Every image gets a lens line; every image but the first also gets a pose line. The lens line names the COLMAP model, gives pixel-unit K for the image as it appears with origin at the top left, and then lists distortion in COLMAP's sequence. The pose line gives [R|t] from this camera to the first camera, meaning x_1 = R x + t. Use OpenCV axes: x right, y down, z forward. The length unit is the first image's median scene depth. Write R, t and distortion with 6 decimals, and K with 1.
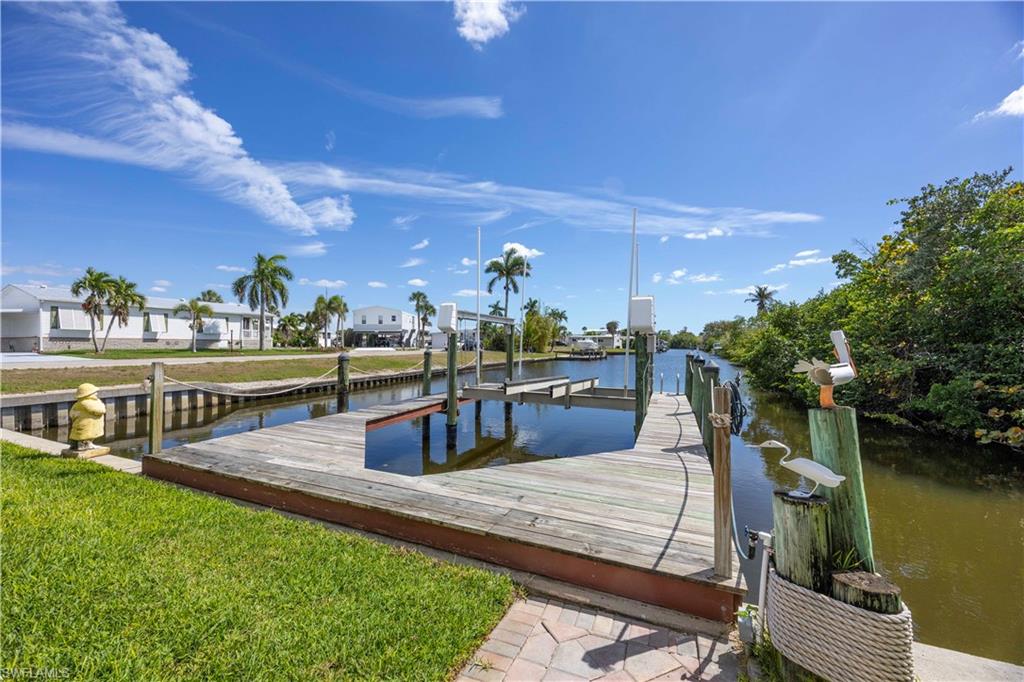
lens RADIAL K [[384.0, 0, 509.5], [0, 384.0, 350.0], [0, 0, 1]] dist [-0.000732, -0.000102]
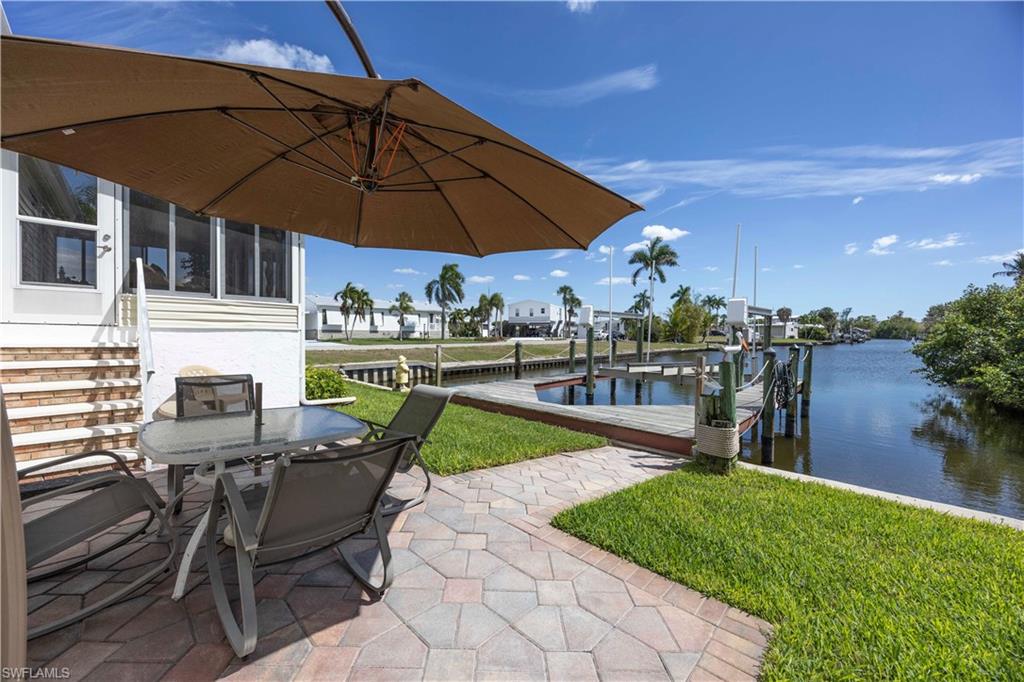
lens RADIAL K [[384.0, 0, 509.5], [0, 384.0, 350.0], [0, 0, 1]] dist [-0.000732, -0.000102]
pose [[0.930188, 0.013504, -0.366834, 0.016110], [-0.003738, 0.999620, 0.027322, 0.000198], [0.367063, -0.024043, 0.929885, -0.070511]]
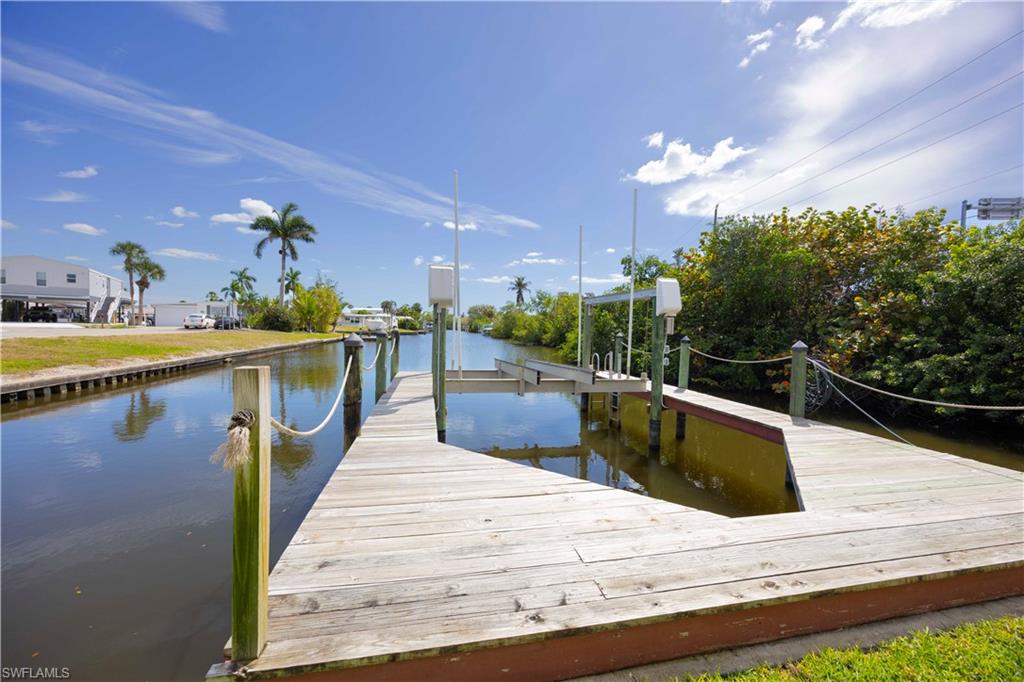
lens RADIAL K [[387.5, 0, 507.8], [0, 387.5, 343.0], [0, 0, 1]] dist [-0.002713, -0.000175]
pose [[0.822415, -0.010469, 0.568792, -0.085349], [-0.008156, 0.999511, 0.030190, 0.000813], [-0.568830, -0.029468, 0.821927, 0.058041]]
